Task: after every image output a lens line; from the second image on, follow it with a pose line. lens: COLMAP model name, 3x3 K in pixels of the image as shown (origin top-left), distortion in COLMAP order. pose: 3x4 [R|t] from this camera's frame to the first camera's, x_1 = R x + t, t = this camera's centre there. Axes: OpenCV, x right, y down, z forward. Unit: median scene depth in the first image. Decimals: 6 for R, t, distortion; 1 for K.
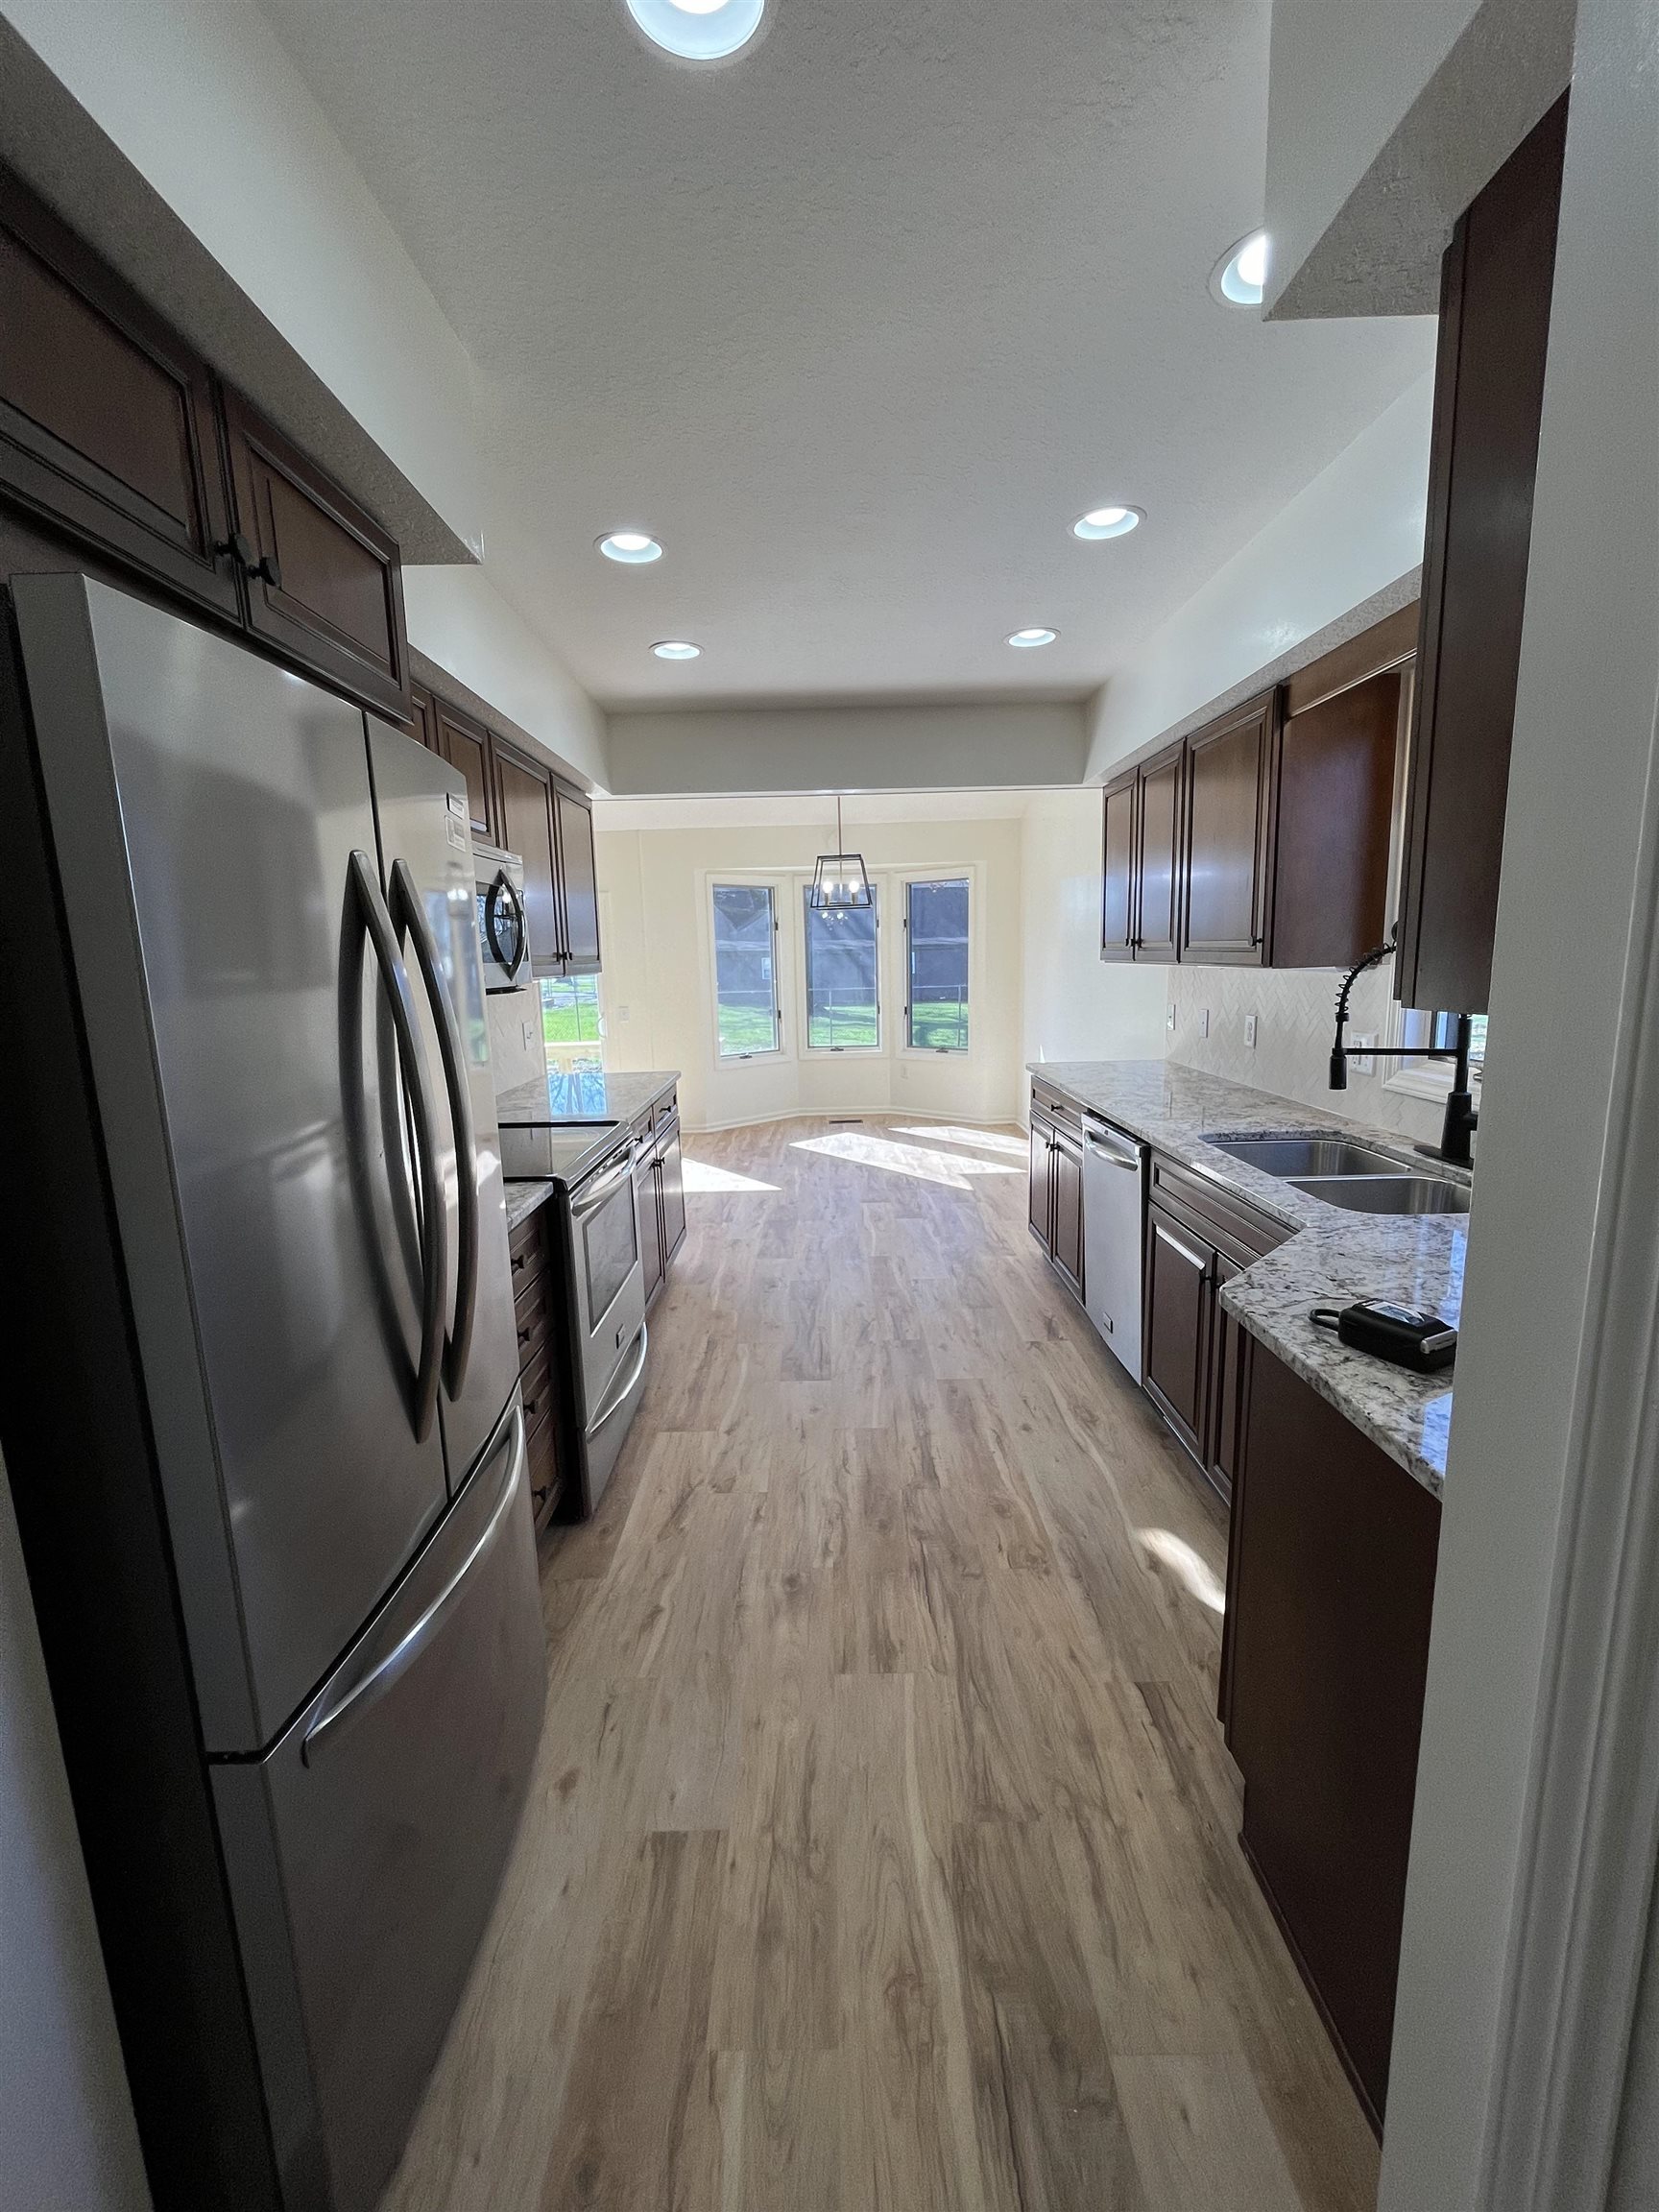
lens RADIAL K [[893.2, 0, 823.6], [0, 893.2, 1110.8], [0, 0, 1]] dist [-0.002299, -0.000510]
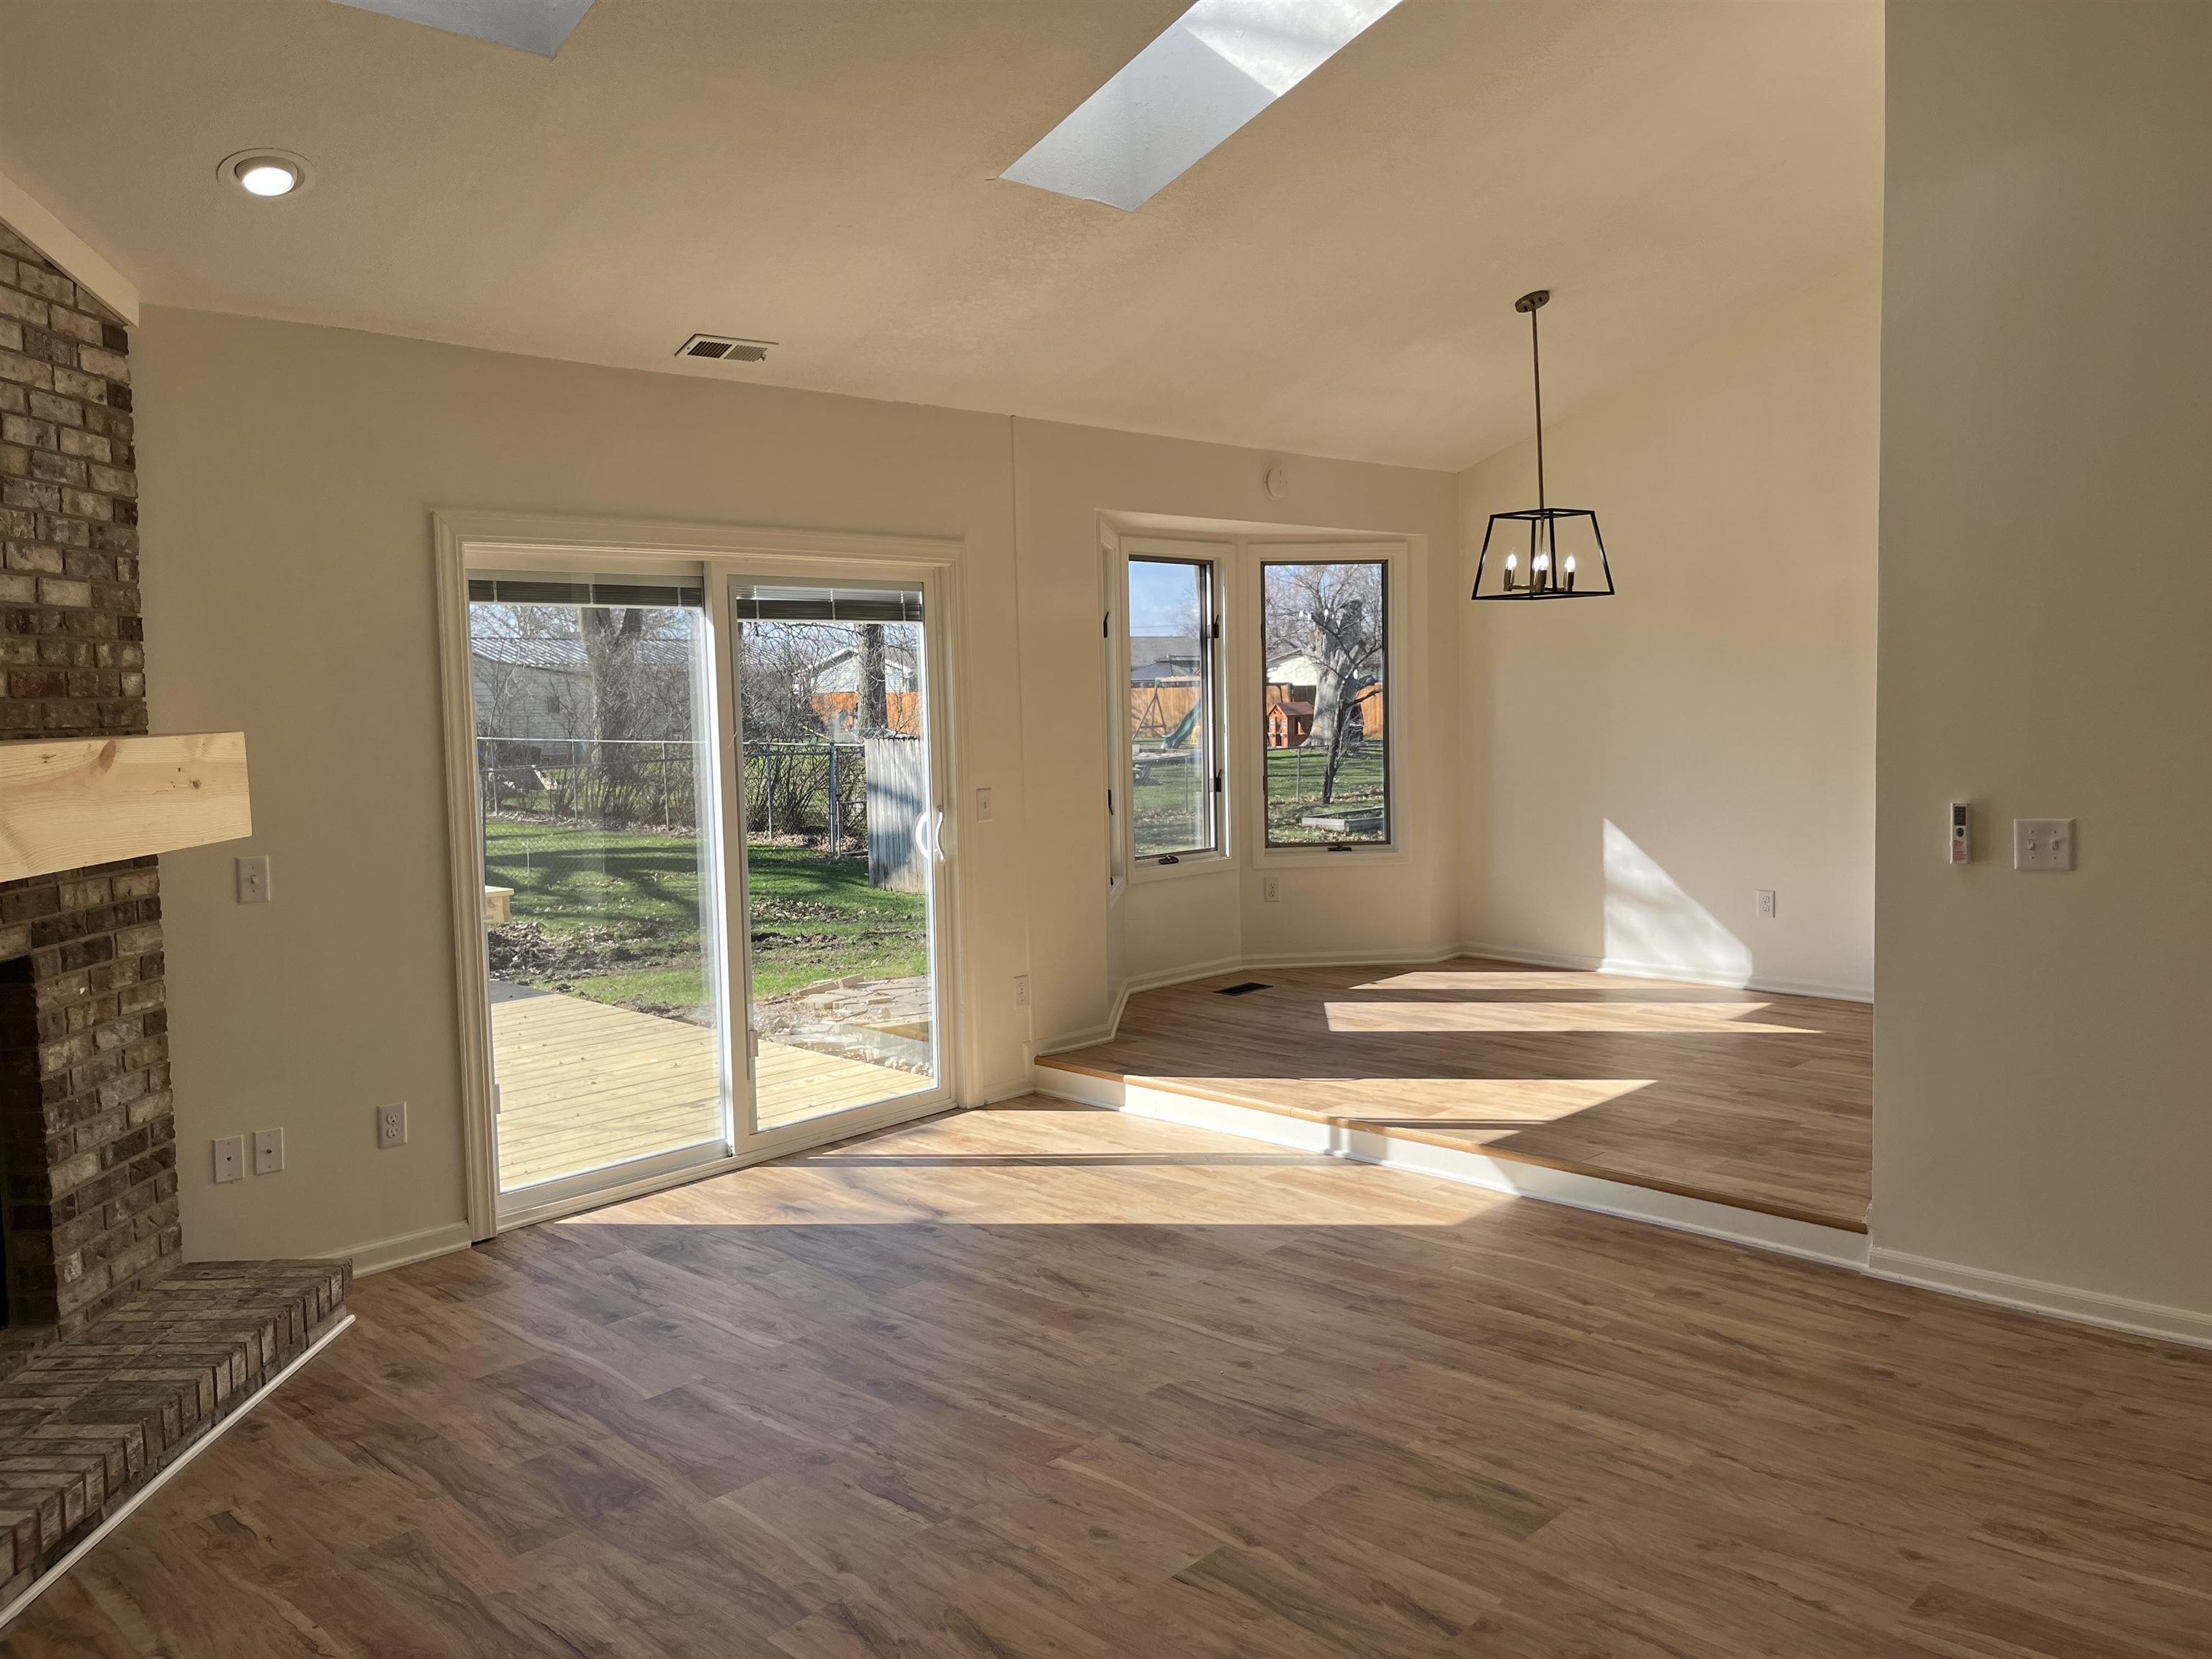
lens RADIAL K [[1677.5, 0, 1115.9], [0, 1677.5, 816.7], [0, 0, 1]] dist [0.052032, -0.075863]
pose [[0.690962, -0.044136, 0.721542, -1.899719], [0.127978, 0.989837, -0.062007, -0.095549], [-0.711472, 0.135186, 0.689588, 0.861149]]
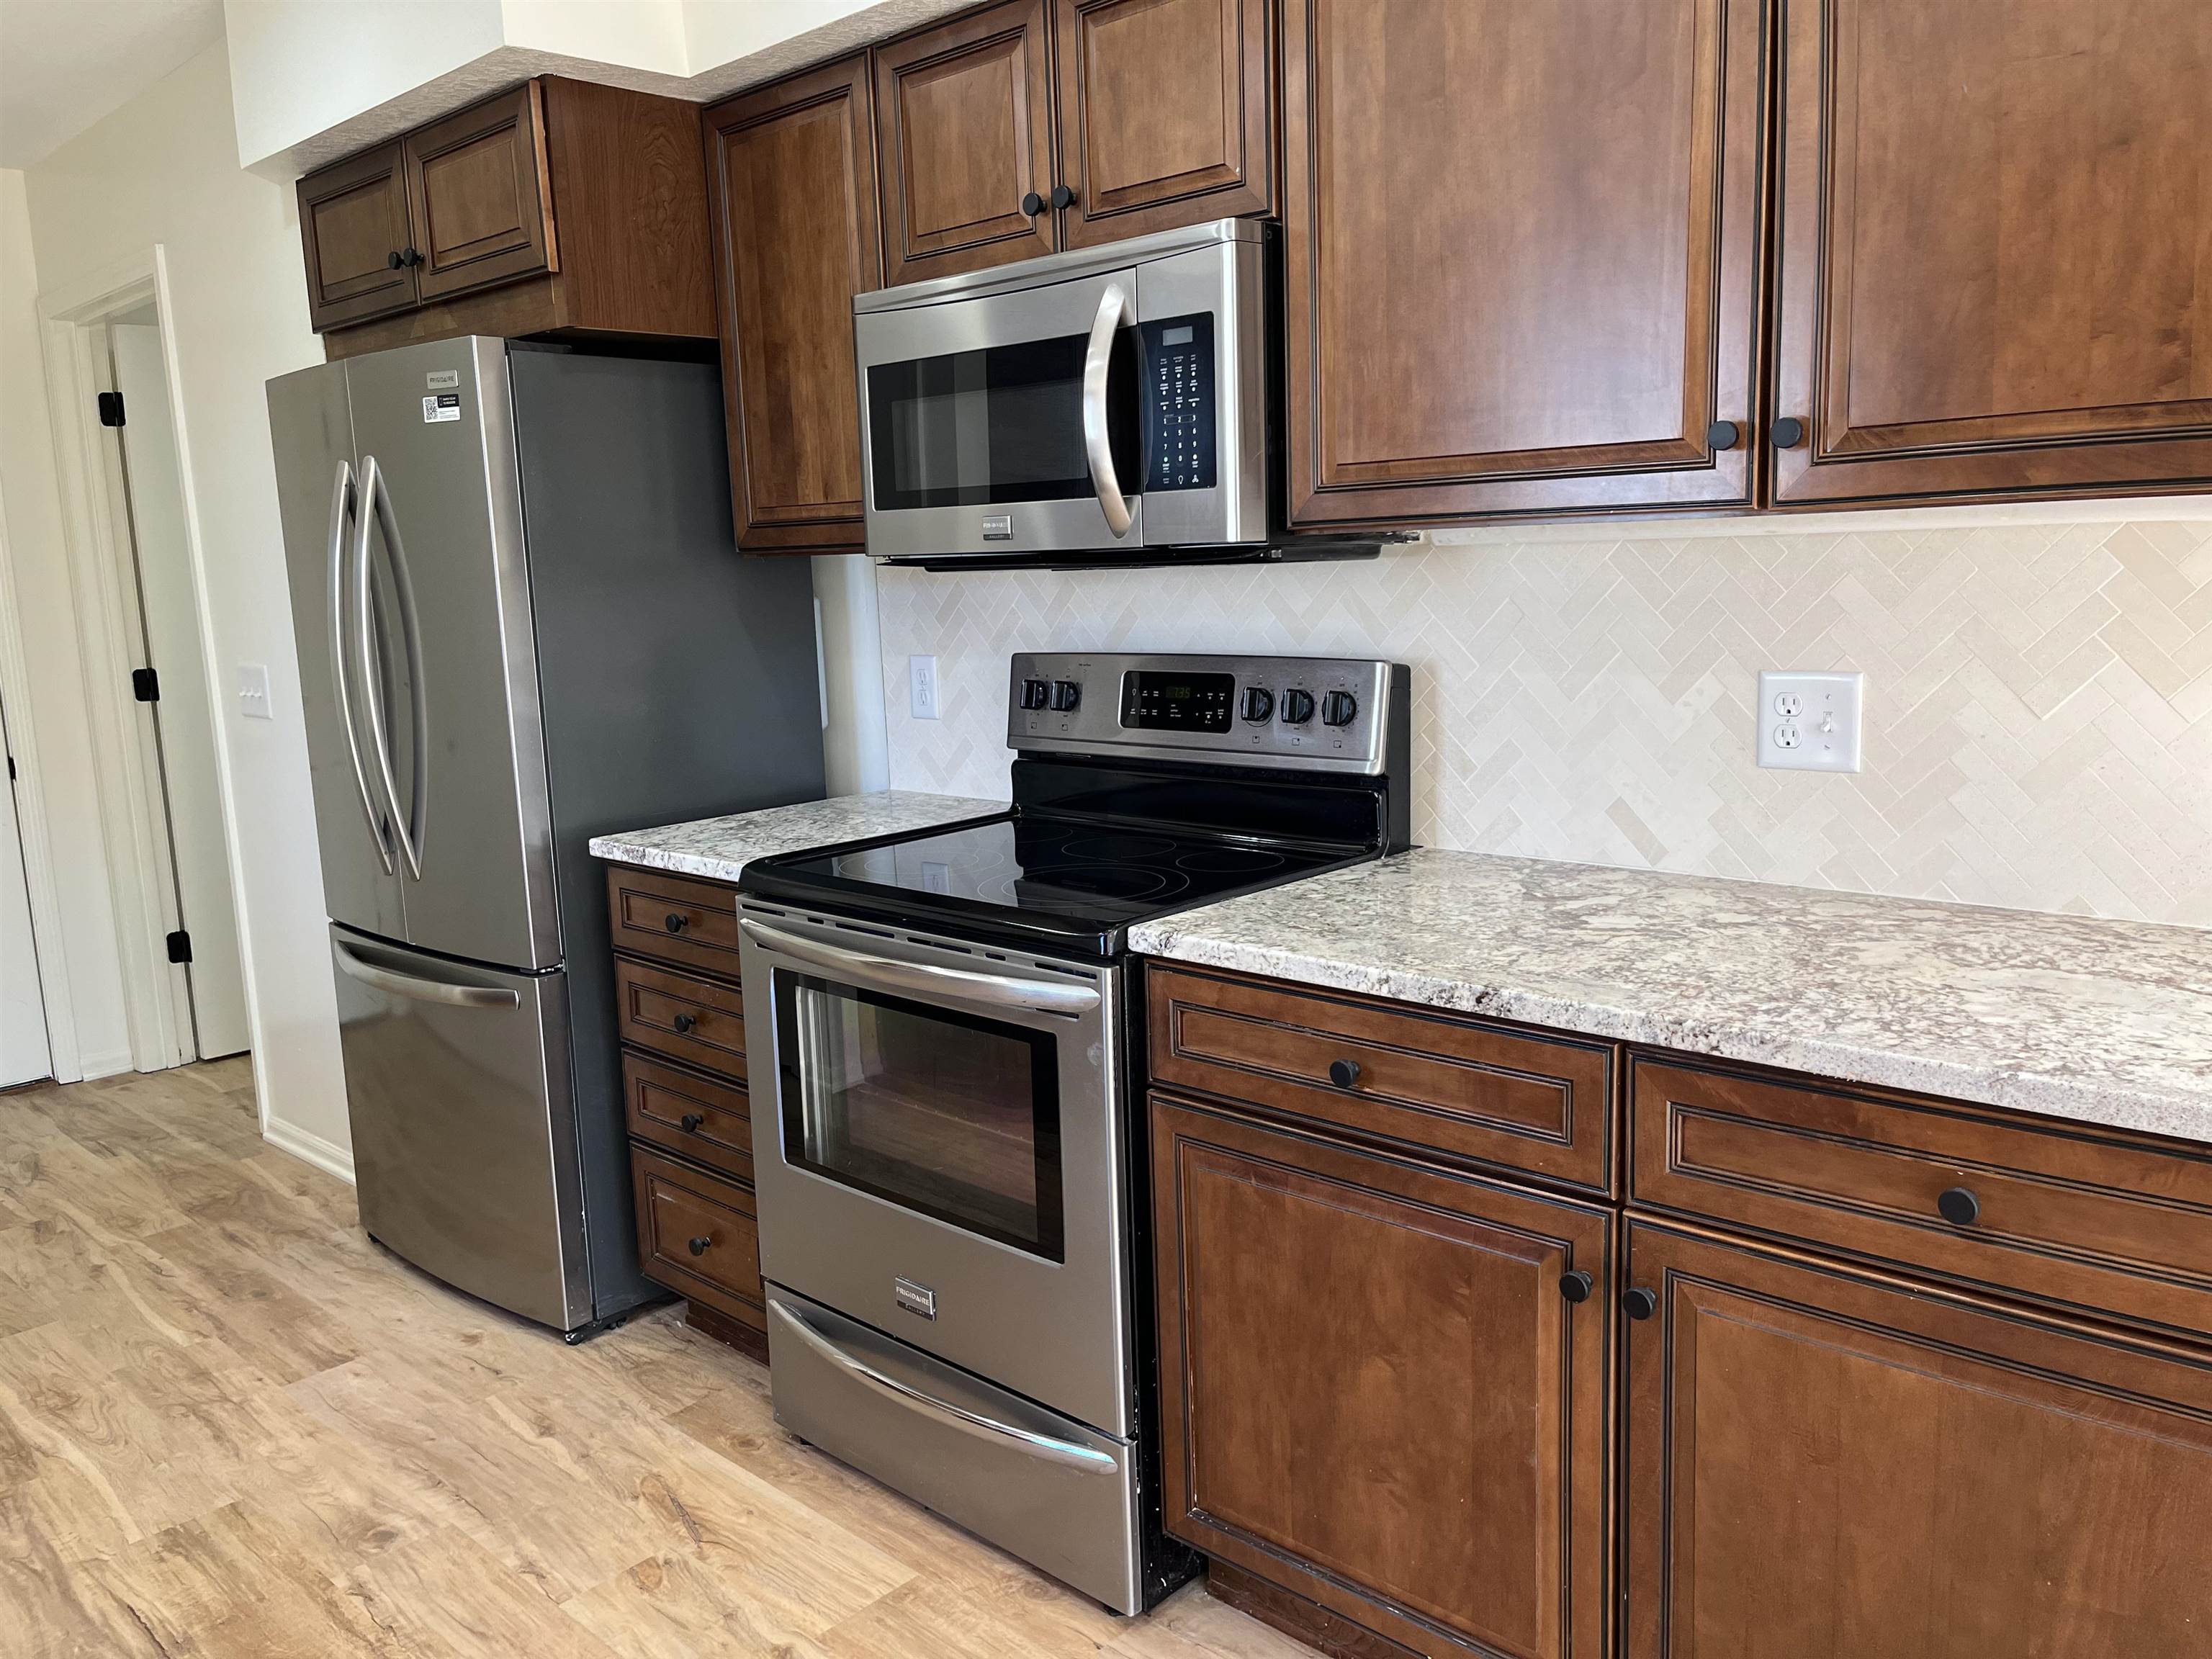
lens RADIAL K [[1677.5, 0, 1098.3], [0, 1677.5, 828.0], [0, 0, 1]] dist [0.052032, -0.075863]
pose [[-0.685122, 0.171132, -0.708040, 0.253183], [-0.069726, 0.952141, 0.297600, -0.220630], [0.725083, 0.253261, -0.640401, 1.349204]]
